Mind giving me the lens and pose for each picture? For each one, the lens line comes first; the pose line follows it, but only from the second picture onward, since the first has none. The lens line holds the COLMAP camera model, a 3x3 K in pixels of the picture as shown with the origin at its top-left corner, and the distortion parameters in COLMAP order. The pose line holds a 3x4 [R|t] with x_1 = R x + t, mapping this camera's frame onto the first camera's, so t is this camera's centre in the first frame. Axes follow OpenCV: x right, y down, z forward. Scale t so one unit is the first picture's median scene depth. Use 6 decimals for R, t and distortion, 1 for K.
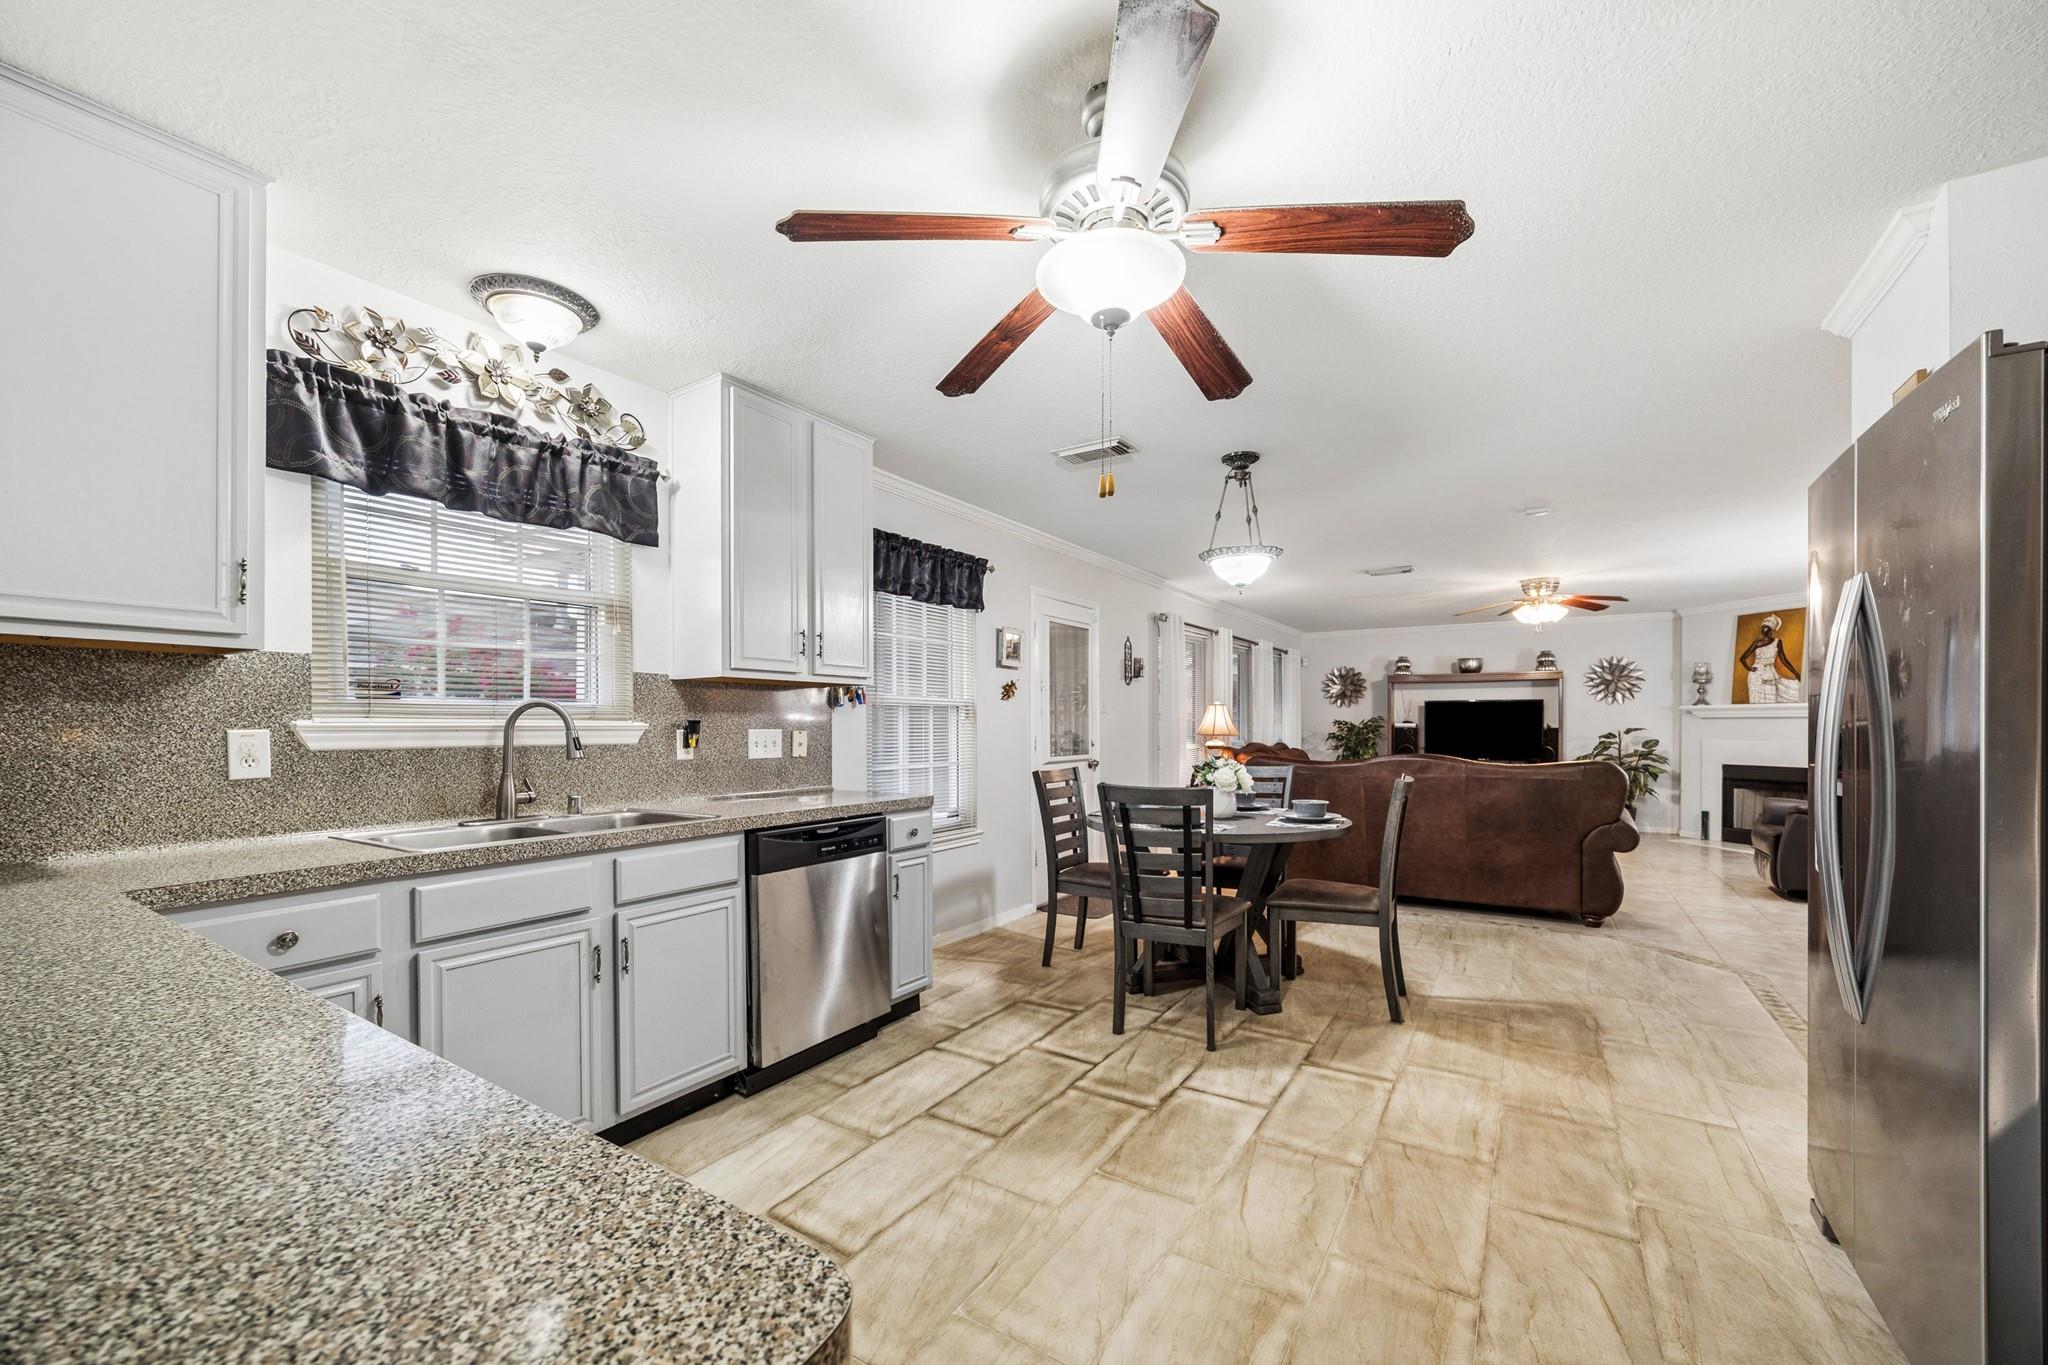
lens RADIAL K [[778.6, 0, 1041.8], [0, 778.6, 724.5], [0, 0, 1]] dist [-0.003184, -0.000174]
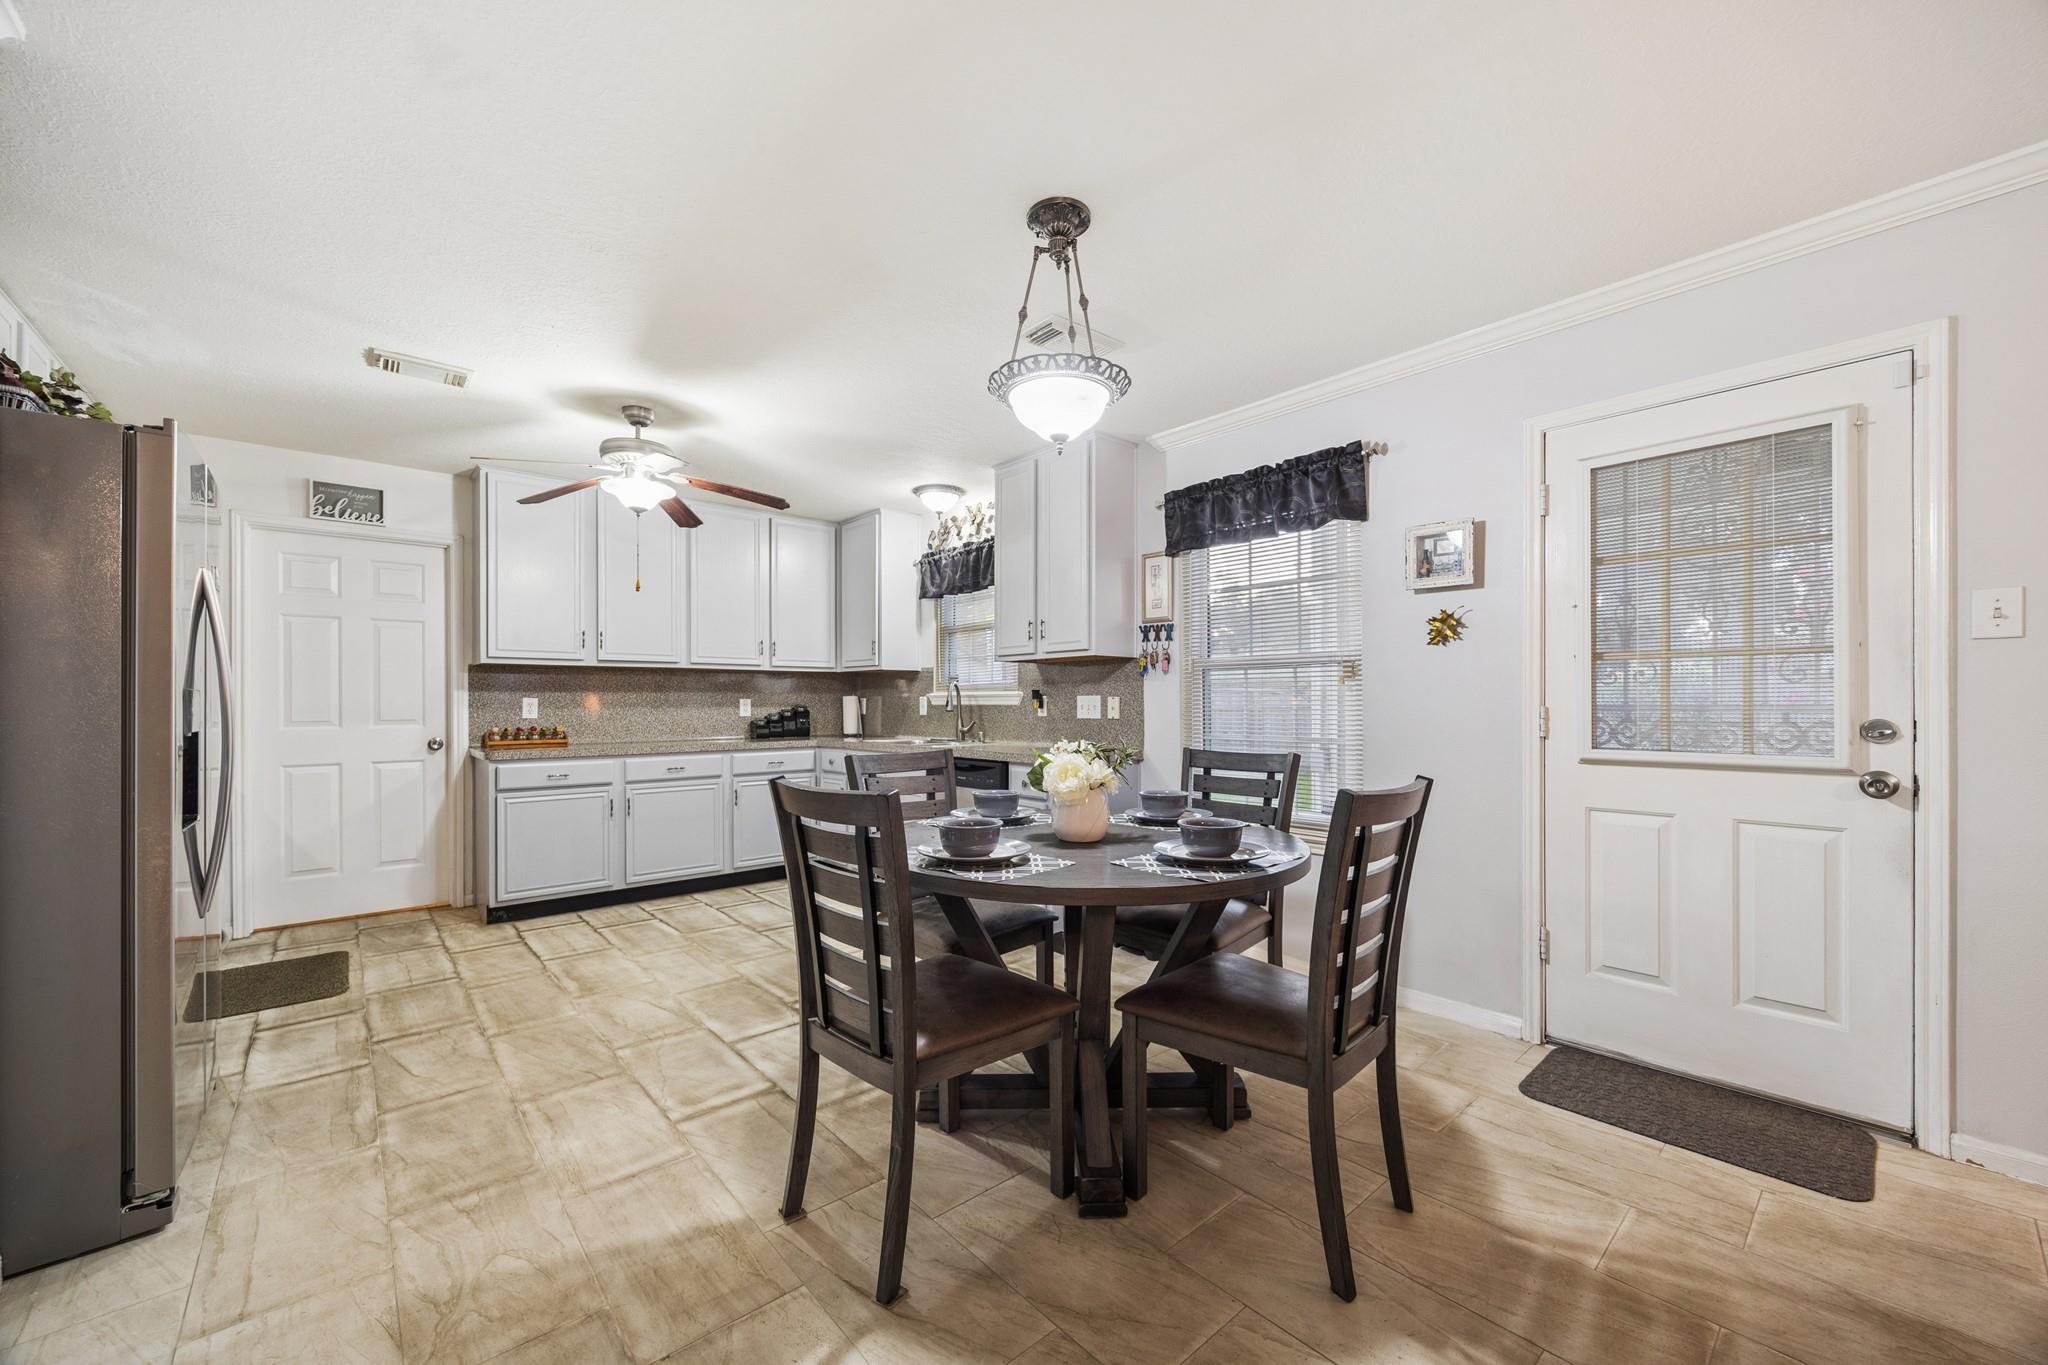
lens RADIAL K [[778.6, 0, 1022.9], [0, 778.6, 700.6], [0, 0, 1]] dist [-0.003184, -0.000174]
pose [[-0.274248, -0.000524, -0.961659, 0.614452], [0.003558, 0.999992, -0.001560, 0.010385], [0.961652, -0.003849, -0.274244, 0.852561]]
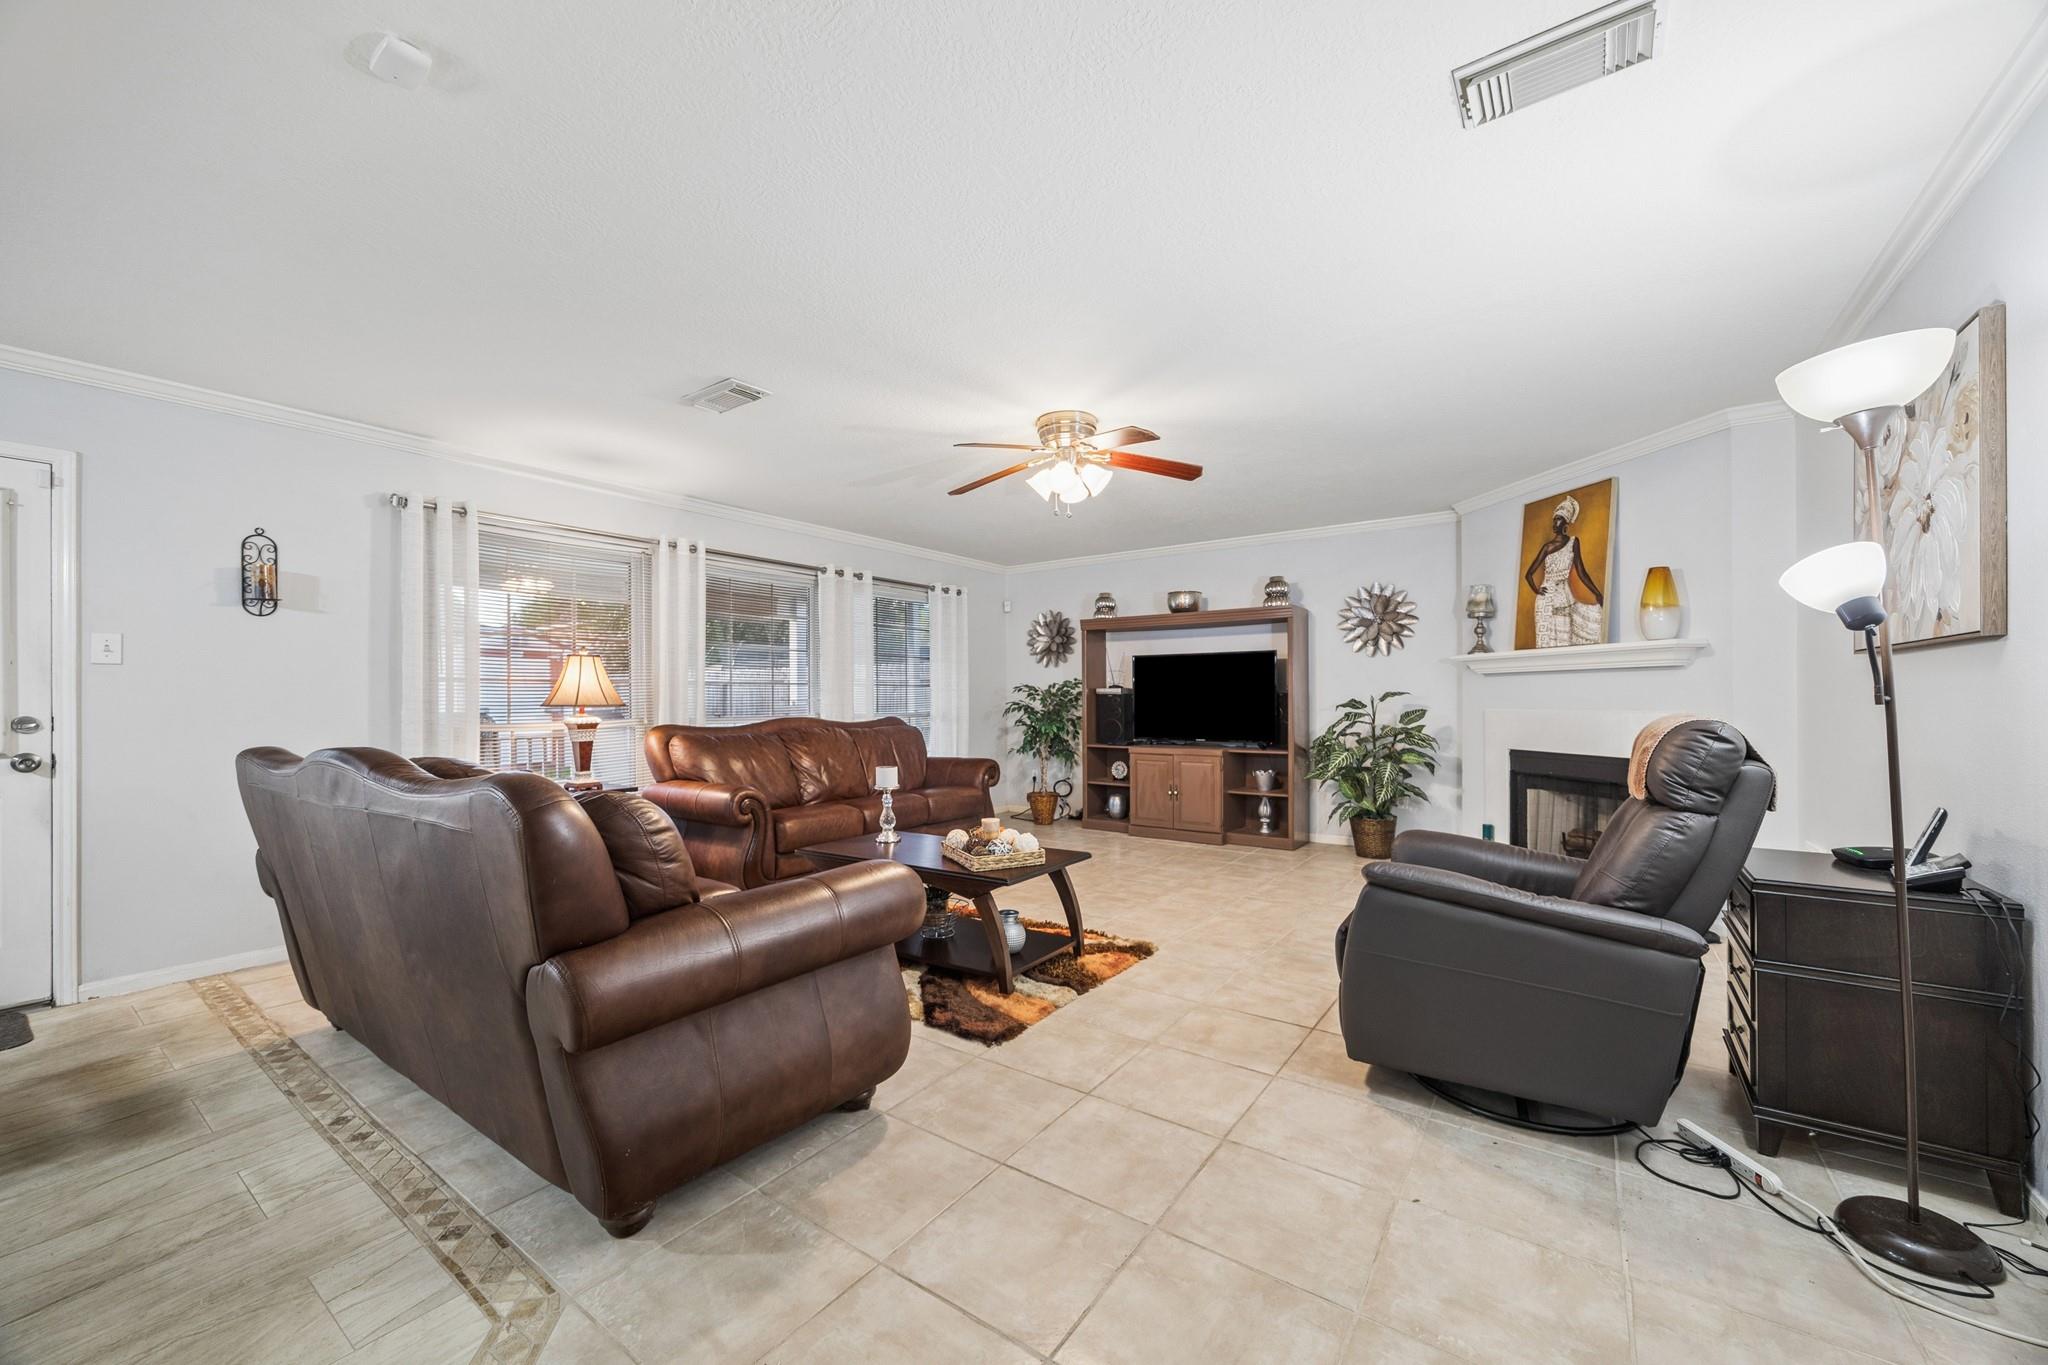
lens RADIAL K [[778.6, 0, 1015.6], [0, 778.6, 695.4], [0, 0, 1]] dist [-0.003184, -0.000174]
pose [[0.998711, -0.007419, -0.050208, 0.879363], [0.007342, 0.999972, -0.001730, 0.012052], [0.050219, 0.001359, 0.998737, 0.621058]]
